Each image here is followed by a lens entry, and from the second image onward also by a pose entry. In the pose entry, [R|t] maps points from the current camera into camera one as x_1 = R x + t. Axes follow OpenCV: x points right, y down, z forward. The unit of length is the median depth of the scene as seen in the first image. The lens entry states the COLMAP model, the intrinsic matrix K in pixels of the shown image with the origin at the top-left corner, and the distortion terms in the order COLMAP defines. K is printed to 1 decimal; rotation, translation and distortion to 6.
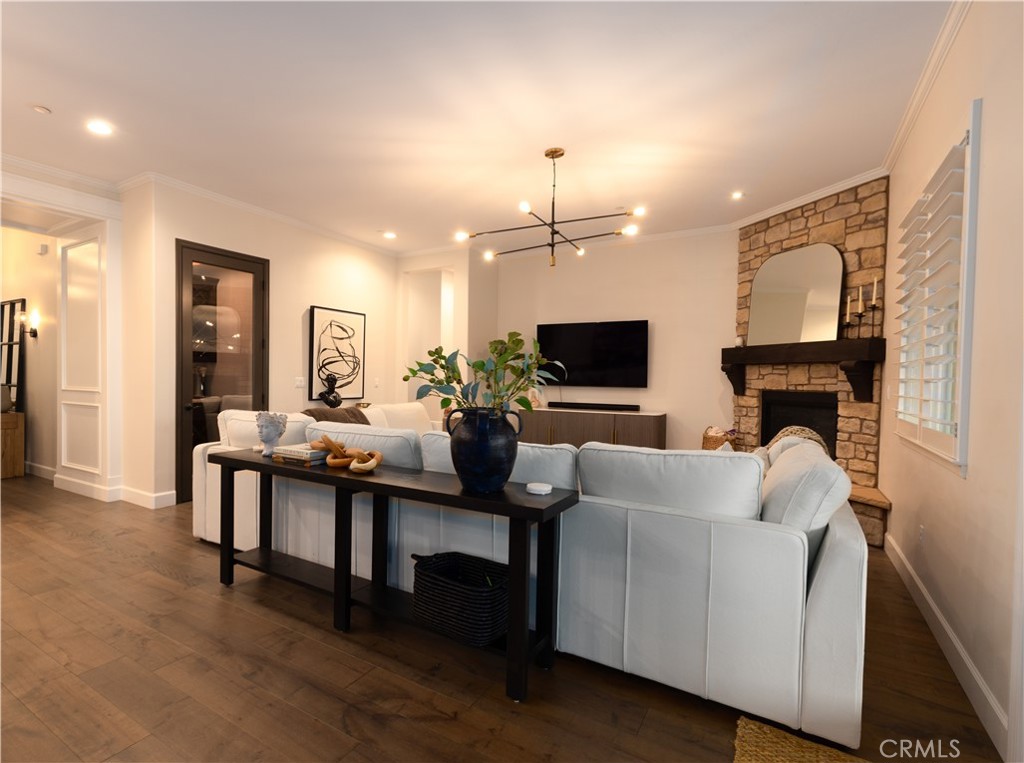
lens RADIAL K [[515.6, 0, 455.8], [0, 515.6, 388.4], [0, 0, 1]] dist [0.004722, 0.000011]
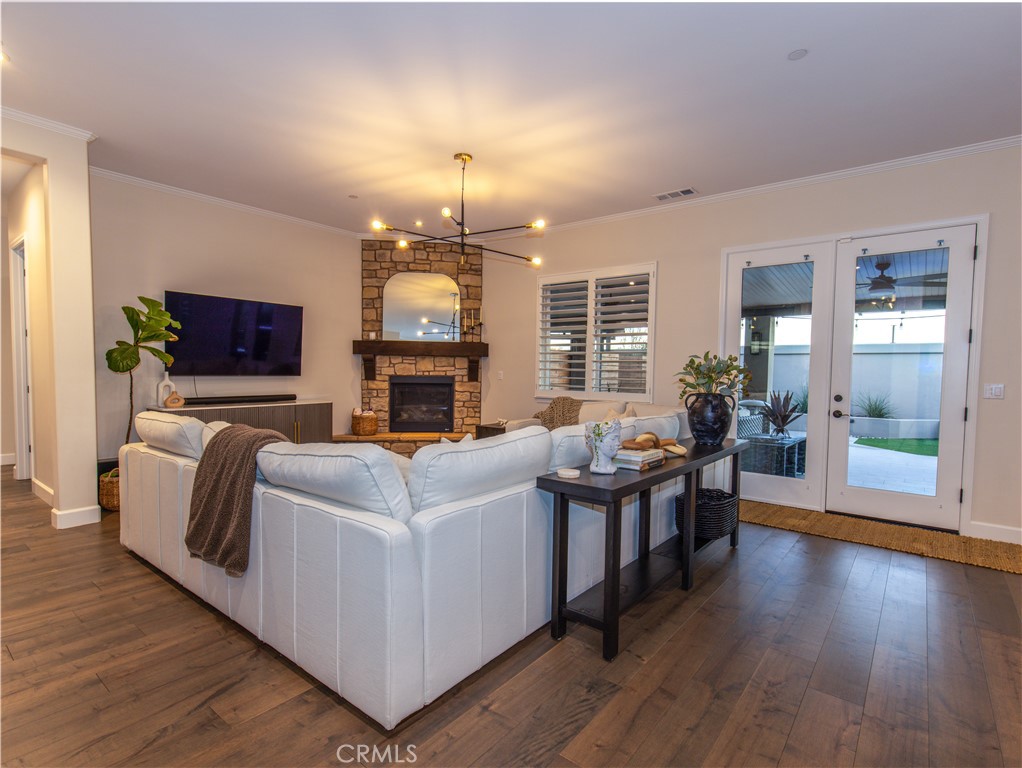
lens RADIAL K [[508.7, 0, 508.5], [0, 508.7, 393.6], [0, 0, 1]] dist [0.001147, -0.000084]
pose [[0.102413, -0.059310, 0.992972, -0.694540], [0.010001, 0.998232, 0.058593, -0.025003], [-0.994692, 0.003930, 0.102825, 0.640350]]
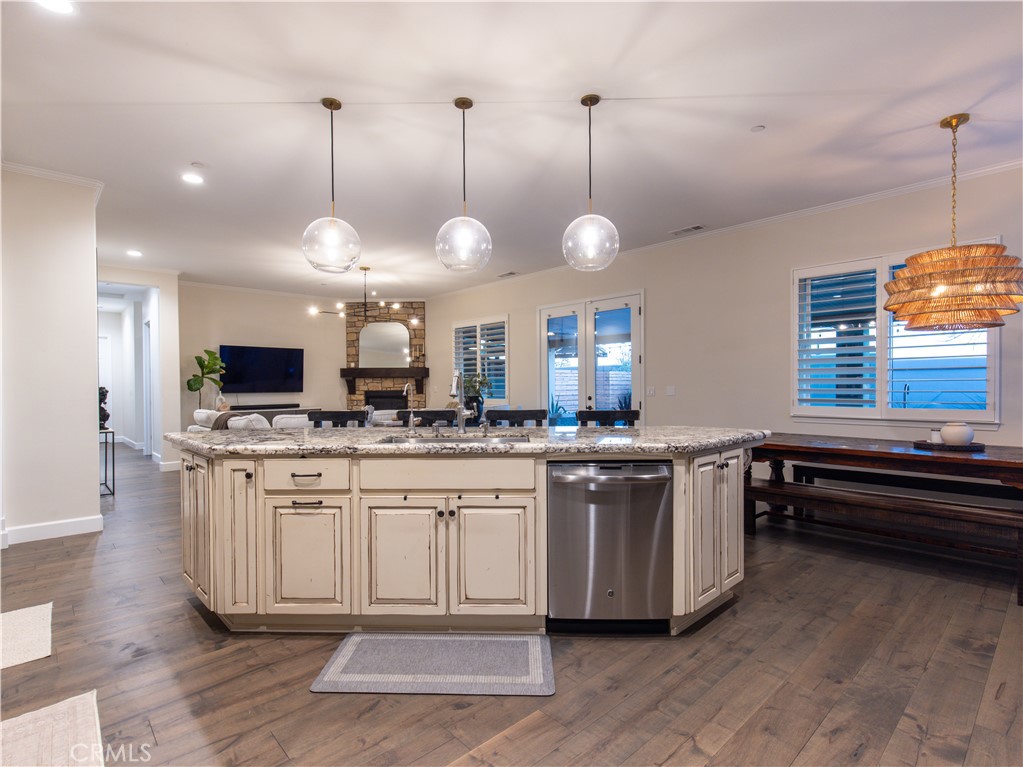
lens RADIAL K [[509.2, 0, 508.9], [0, 509.2, 393.1], [0, 0, 1]] dist [0.001147, -0.000084]
pose [[0.249116, -0.029743, 0.968017, -1.218135], [0.033680, 0.999190, 0.022034, -0.013672], [-0.967888, 0.027114, 0.249915, 0.013881]]
